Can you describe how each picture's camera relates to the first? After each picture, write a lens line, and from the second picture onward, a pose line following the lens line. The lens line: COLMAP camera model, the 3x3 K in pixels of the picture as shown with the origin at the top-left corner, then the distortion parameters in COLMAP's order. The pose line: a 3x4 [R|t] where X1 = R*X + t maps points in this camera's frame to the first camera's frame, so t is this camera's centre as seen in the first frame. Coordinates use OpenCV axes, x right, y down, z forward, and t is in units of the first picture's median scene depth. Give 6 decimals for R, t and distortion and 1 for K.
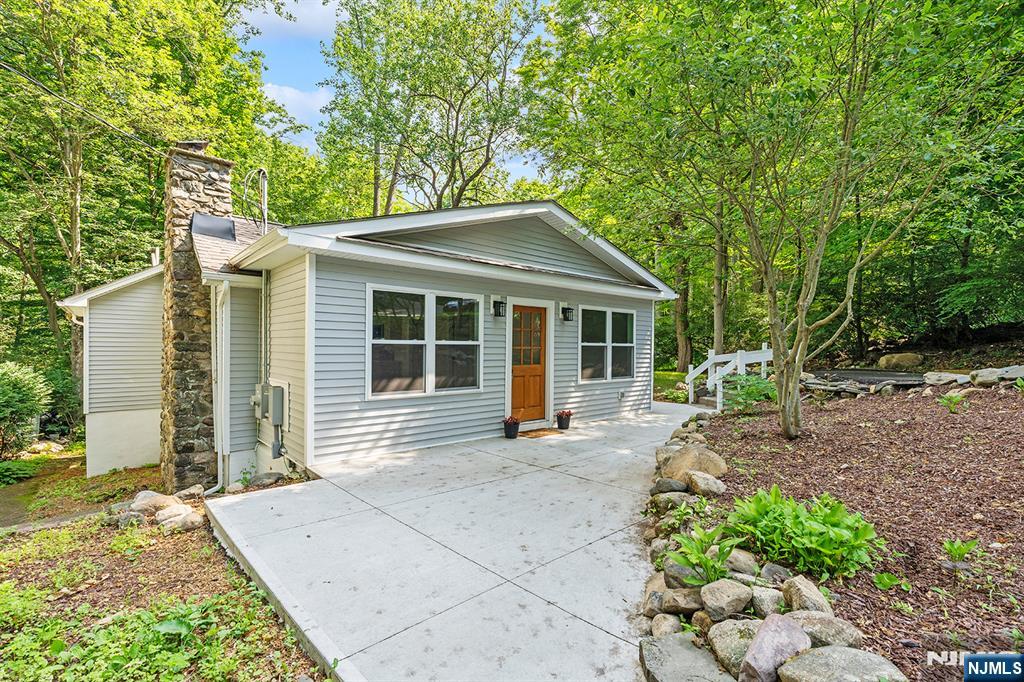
lens RADIAL K [[460.1, 0, 511.8], [0, 460.1, 346.0], [0, 0, 1]] dist [-0.005062, 0.001749]
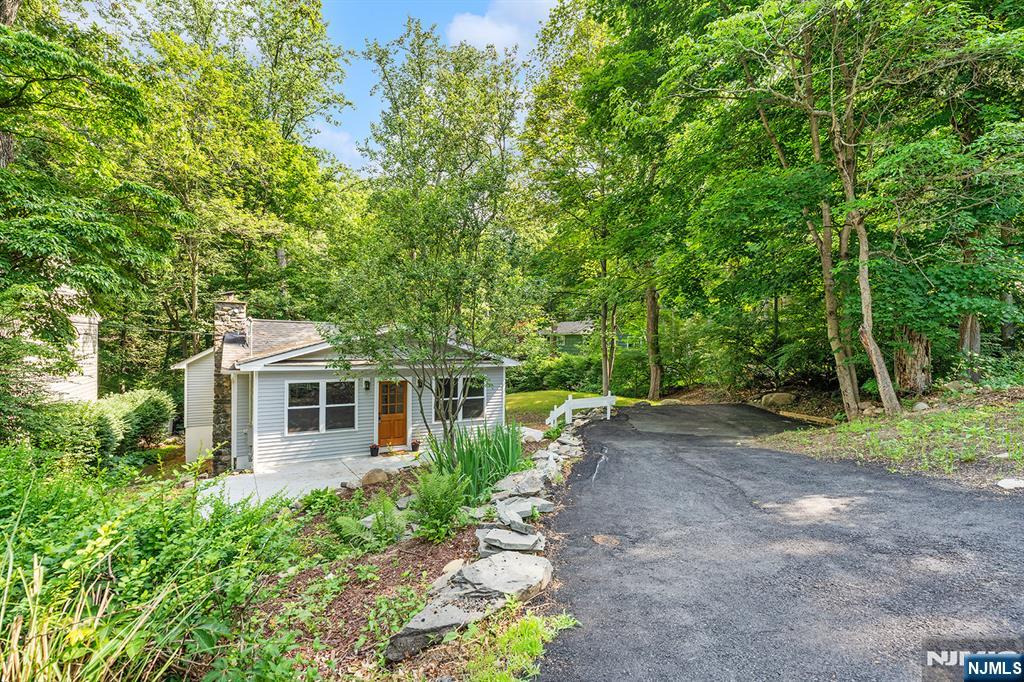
lens RADIAL K [[460.1, 0, 511.7], [0, 460.1, 341.2], [0, 0, 1]] dist [-0.005062, 0.001749]
pose [[0.981770, 0.004247, -0.190023, 0.886993], [-0.005082, 0.999979, -0.003906, -0.253676], [0.190003, 0.004800, 0.981772, -0.696224]]
